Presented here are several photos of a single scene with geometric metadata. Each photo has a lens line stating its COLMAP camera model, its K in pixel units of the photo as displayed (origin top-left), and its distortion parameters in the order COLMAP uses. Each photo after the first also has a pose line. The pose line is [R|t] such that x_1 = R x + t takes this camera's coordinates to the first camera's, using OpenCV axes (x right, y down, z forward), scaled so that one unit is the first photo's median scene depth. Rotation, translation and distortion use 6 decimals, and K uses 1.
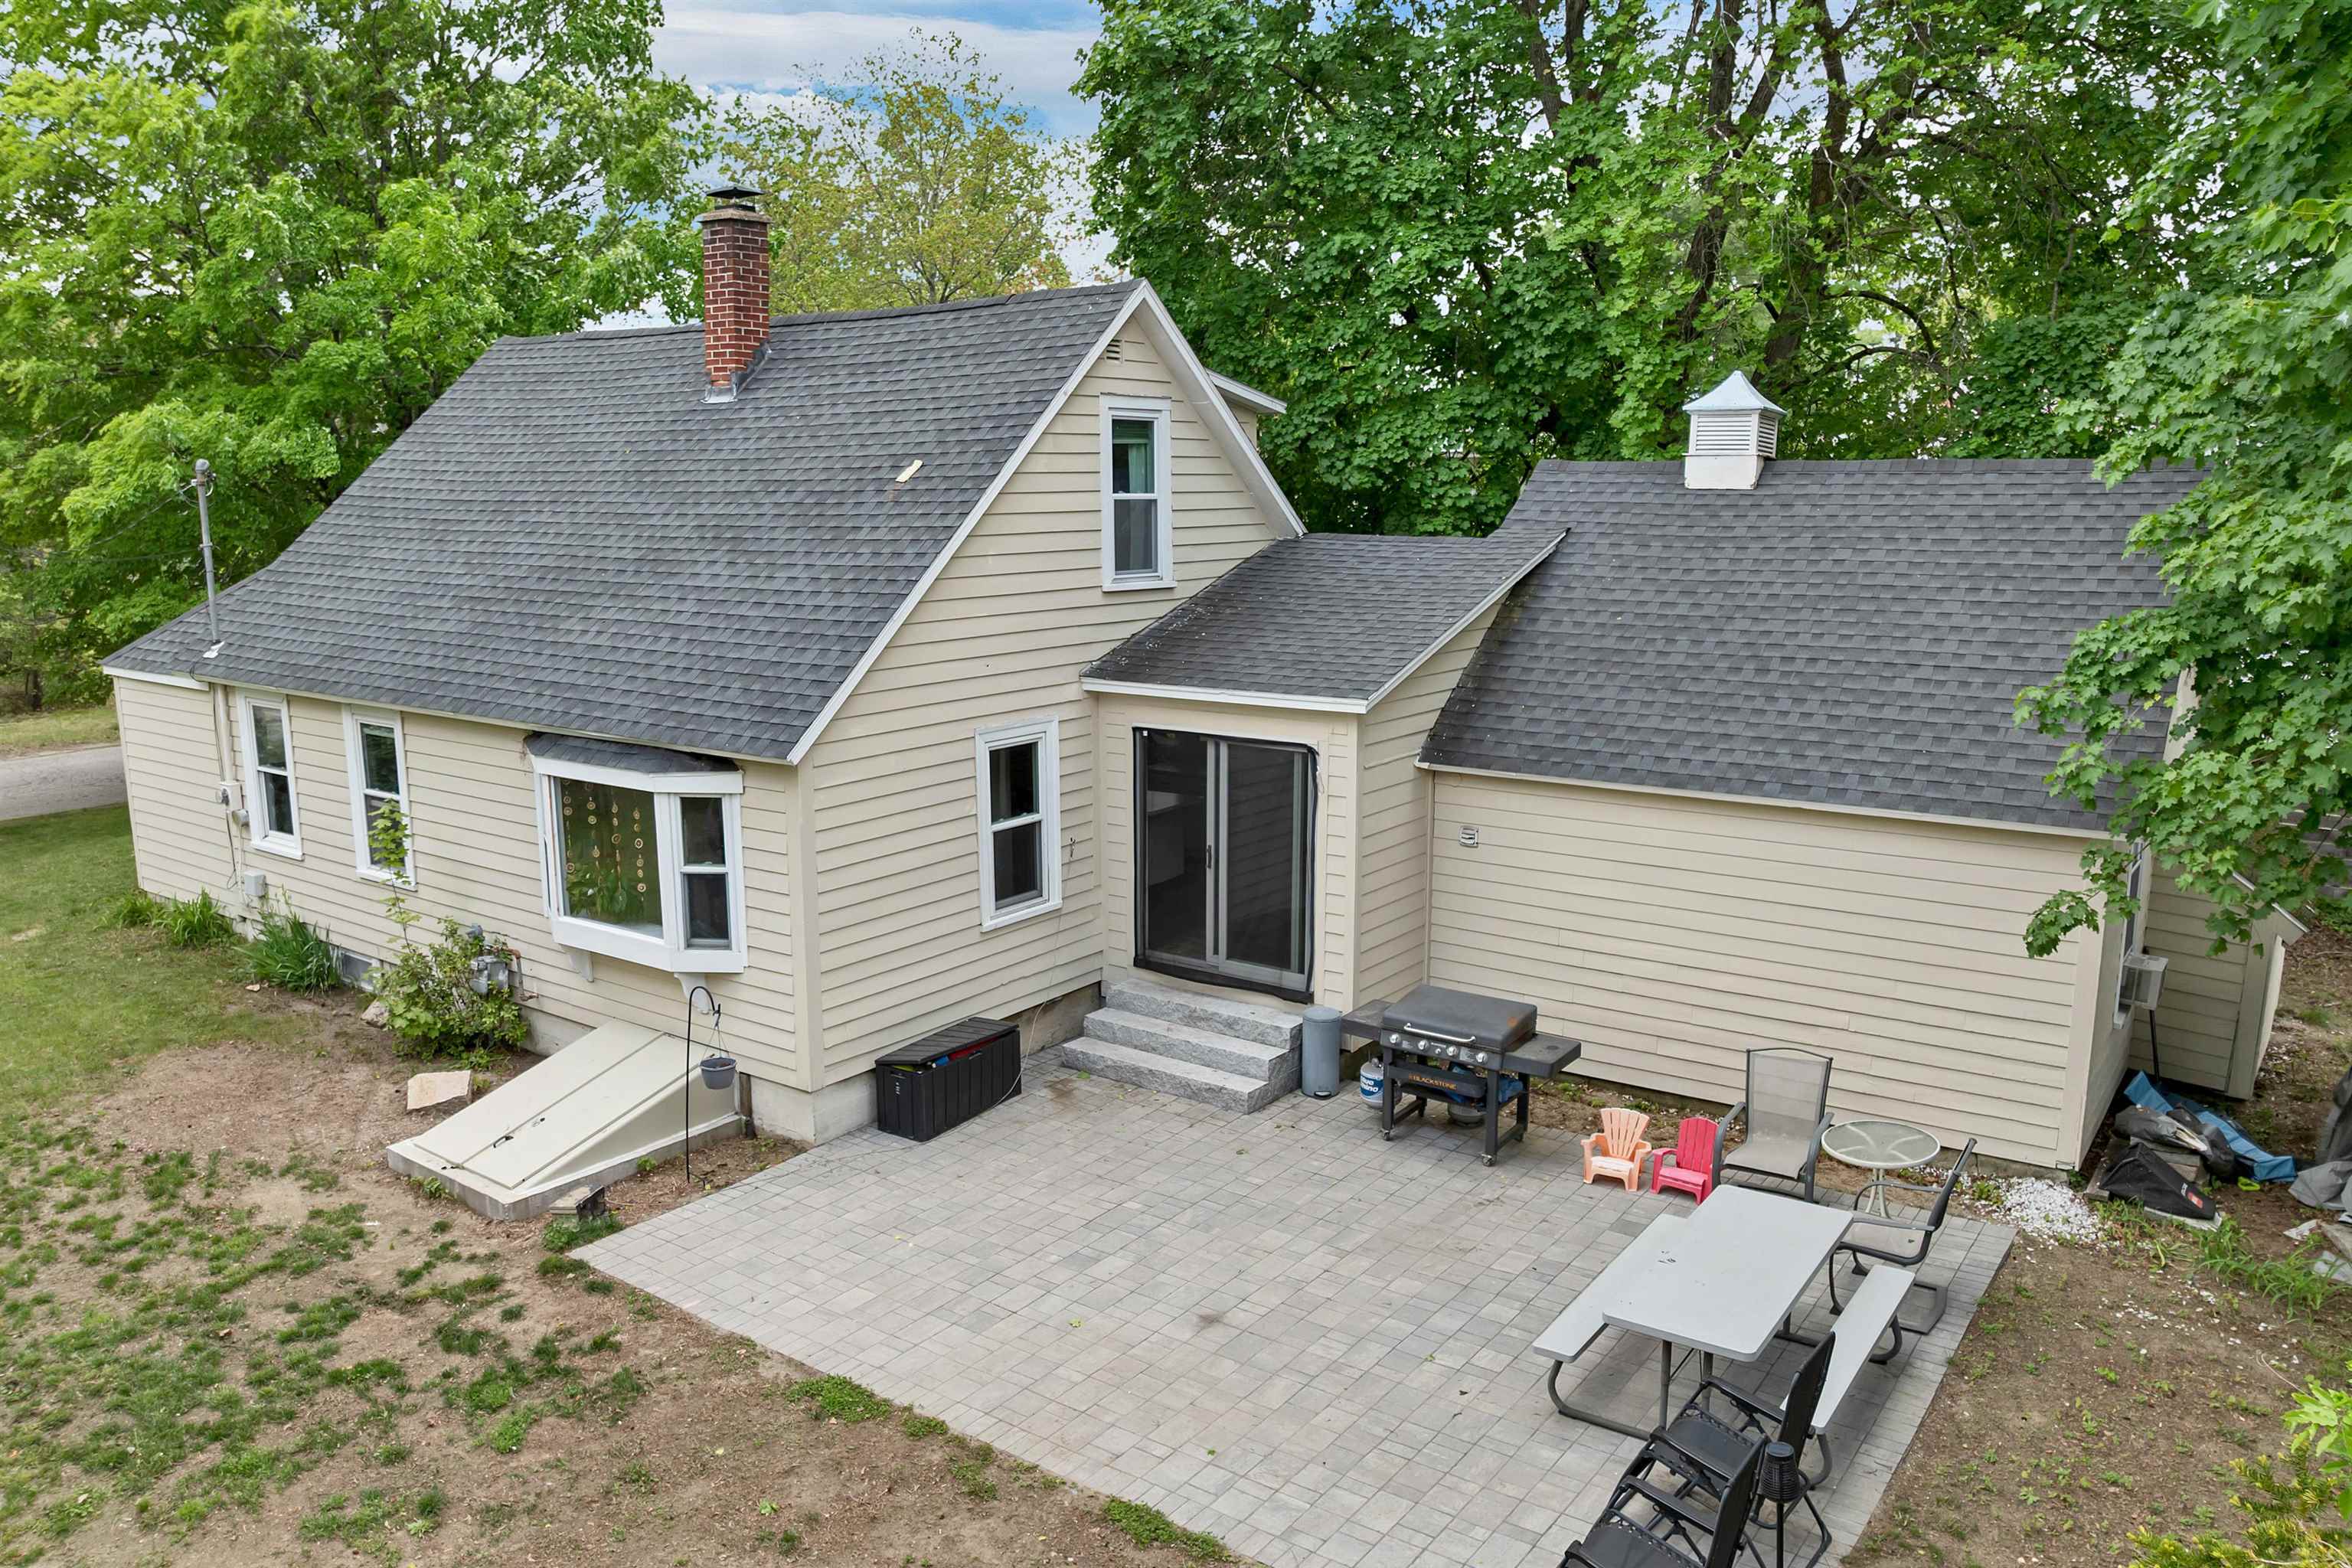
lens RADIAL K [[1700.9, 0, 1176.0], [0, 1700.9, 784.0], [0, 0, 1]] dist [-0.041978, -0.002190]
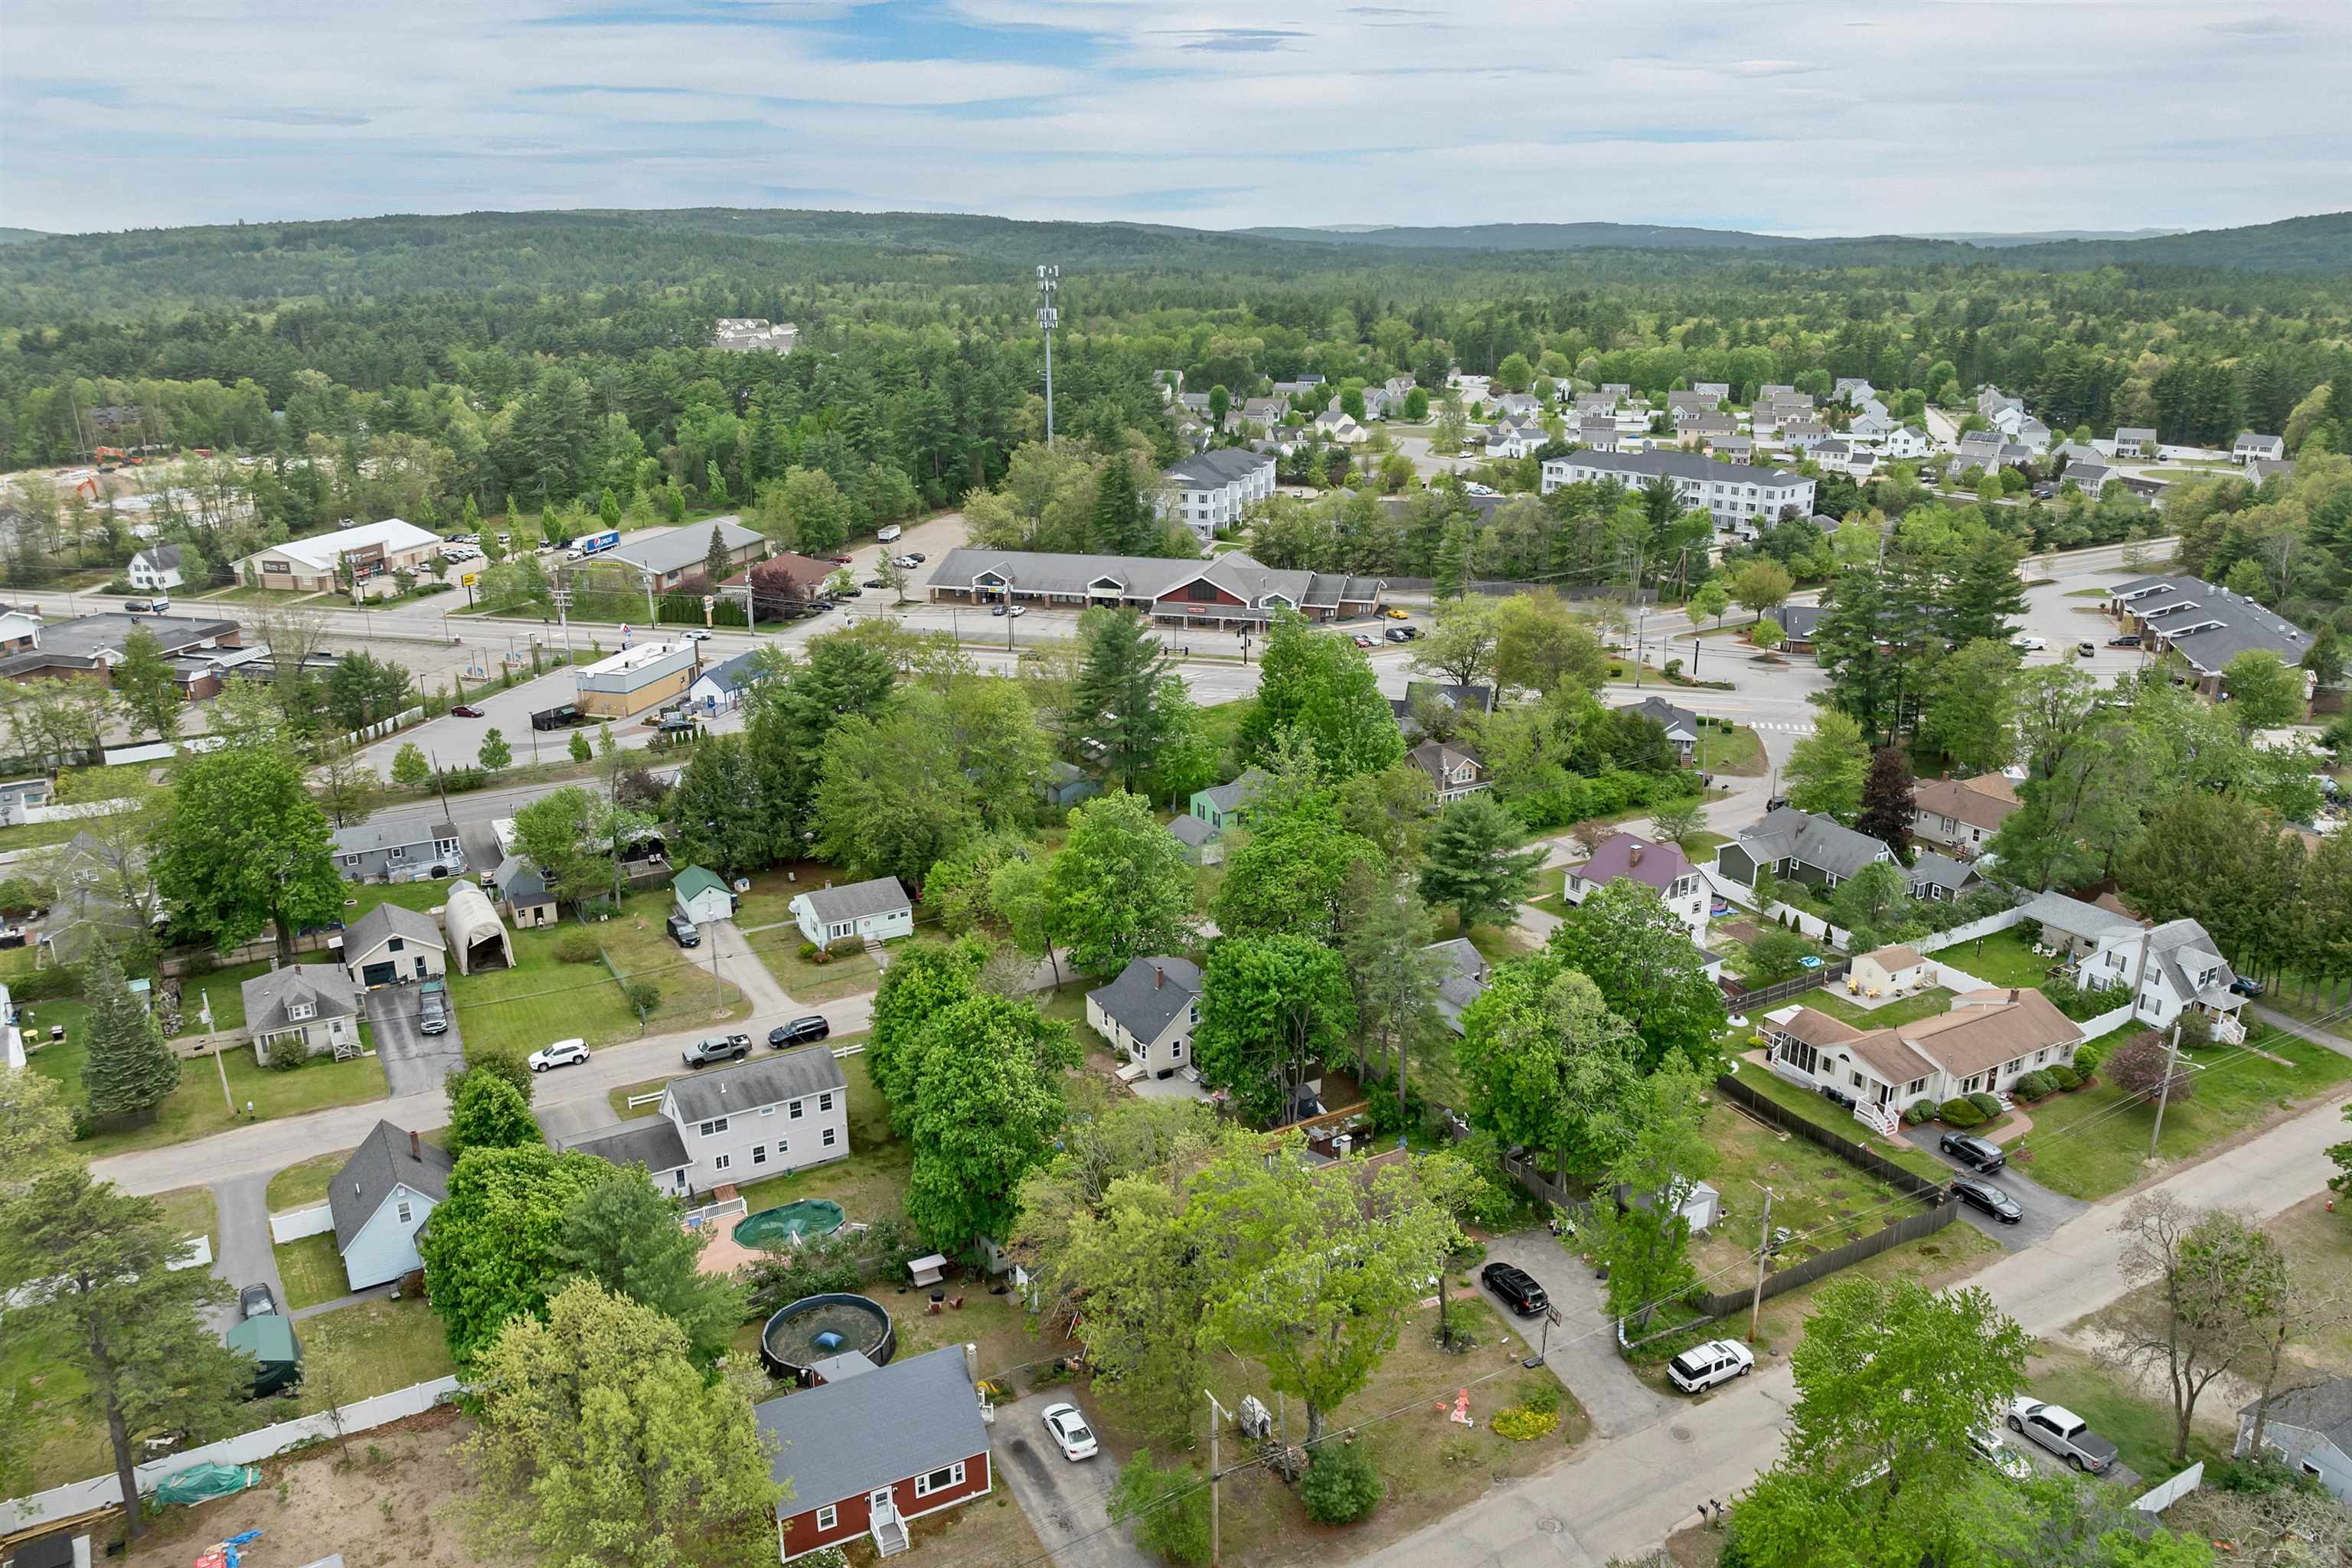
lens RADIAL K [[1700.9, 0, 1176.0], [0, 1700.9, 784.0], [0, 0, 1]] dist [-0.041978, -0.002190]
pose [[0.912158, 0.124927, -0.390335, 3.608530], [-0.071993, 0.986442, 0.147475, -2.987100], [0.403467, -0.106419, 0.908785, -7.890109]]
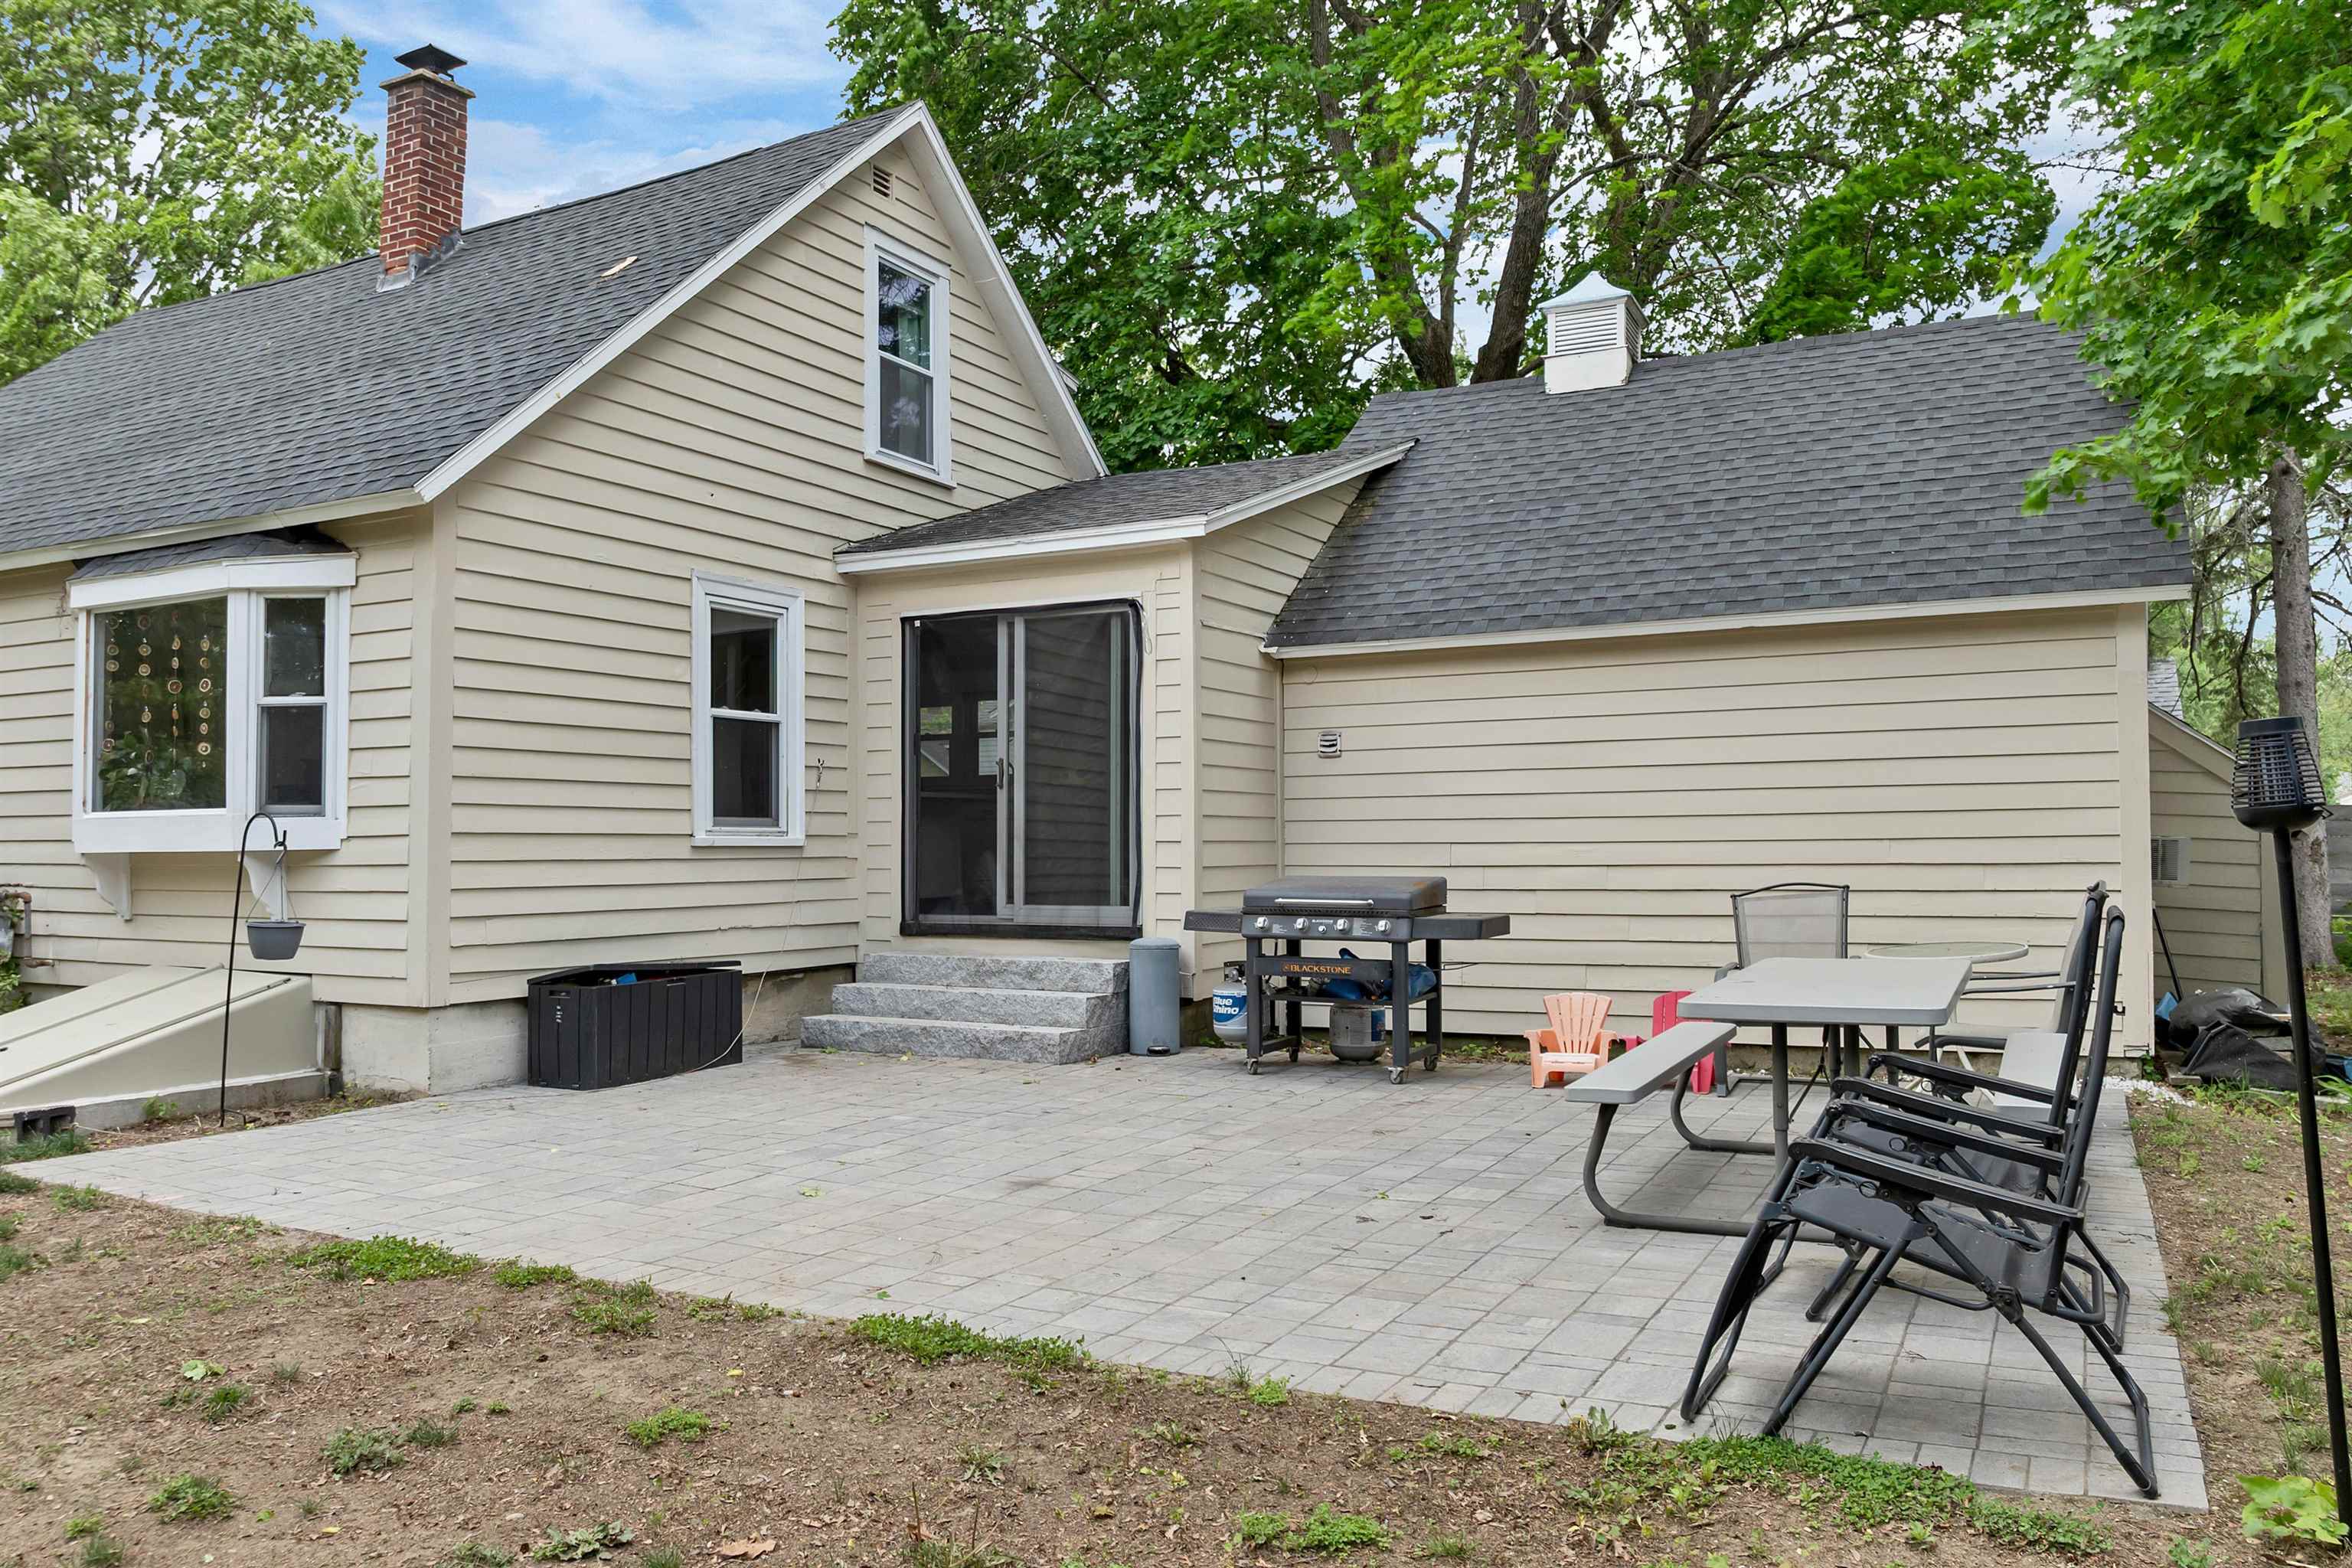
lens RADIAL K [[1700.9, 0, 1176.0], [0, 1700.9, 784.0], [0, 0, 1]] dist [-0.041978, -0.002190]
pose [[0.990089, 0.002256, 0.140423, -0.010422], [0.028458, 0.975906, -0.216327, 0.227348], [-0.137528, 0.218179, 0.966170, 0.256151]]
